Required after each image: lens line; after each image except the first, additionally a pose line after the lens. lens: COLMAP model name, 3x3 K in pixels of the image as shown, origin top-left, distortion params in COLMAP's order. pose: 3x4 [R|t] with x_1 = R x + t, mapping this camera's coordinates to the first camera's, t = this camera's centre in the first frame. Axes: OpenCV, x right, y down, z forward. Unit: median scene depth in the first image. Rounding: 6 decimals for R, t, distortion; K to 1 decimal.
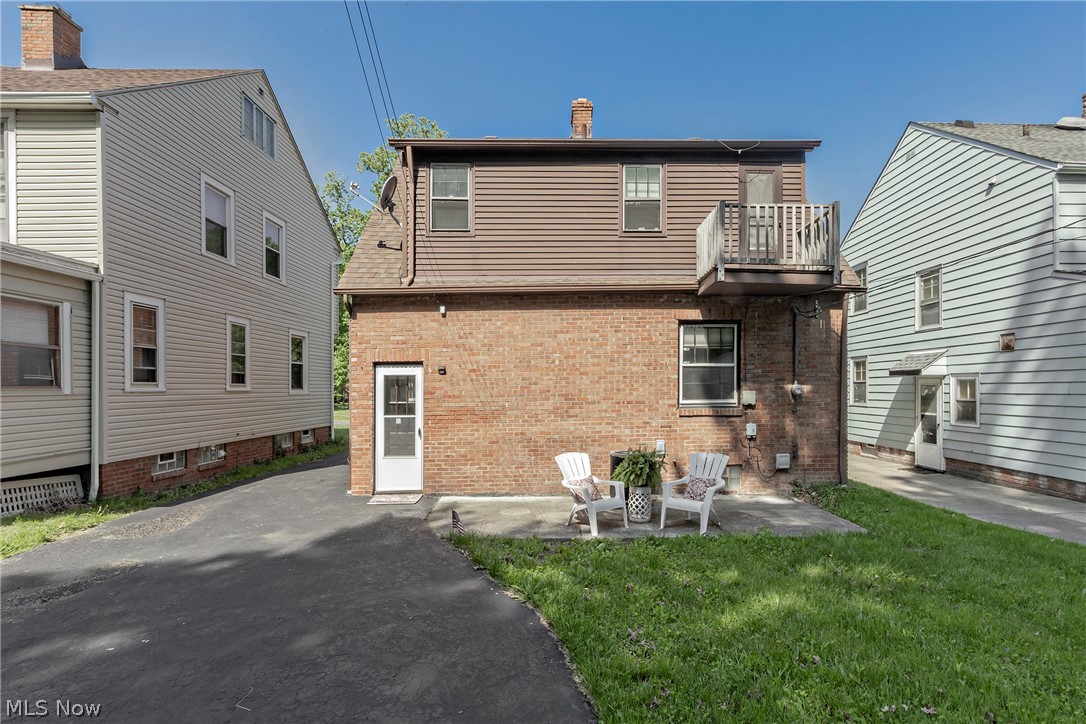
lens RADIAL K [[481.7, 0, 542.0], [0, 481.7, 358.2], [0, 0, 1]] dist [0.002575, 0.000567]
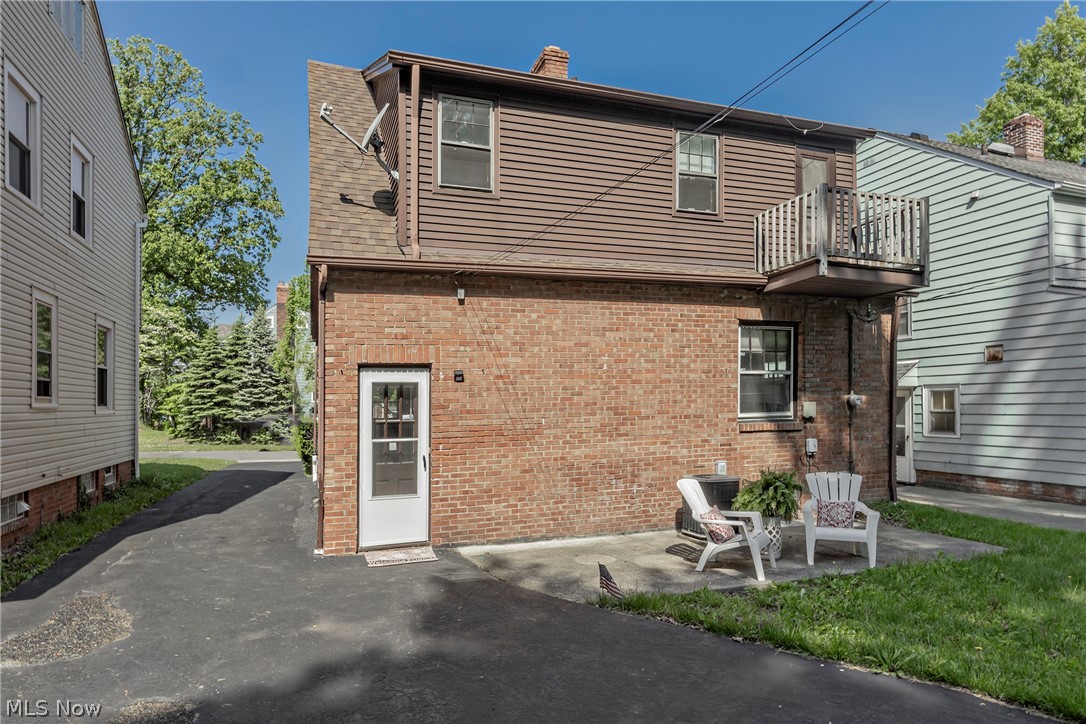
lens RADIAL K [[573.8, 0, 542.8], [0, 573.8, 368.0], [0, 0, 1]] dist [0.004430, -0.001627]
pose [[0.957966, 0.012169, 0.286624, -0.336543], [-0.011935, 0.999925, -0.002564, 0.013334], [-0.286634, -0.000965, 0.958040, 0.121732]]
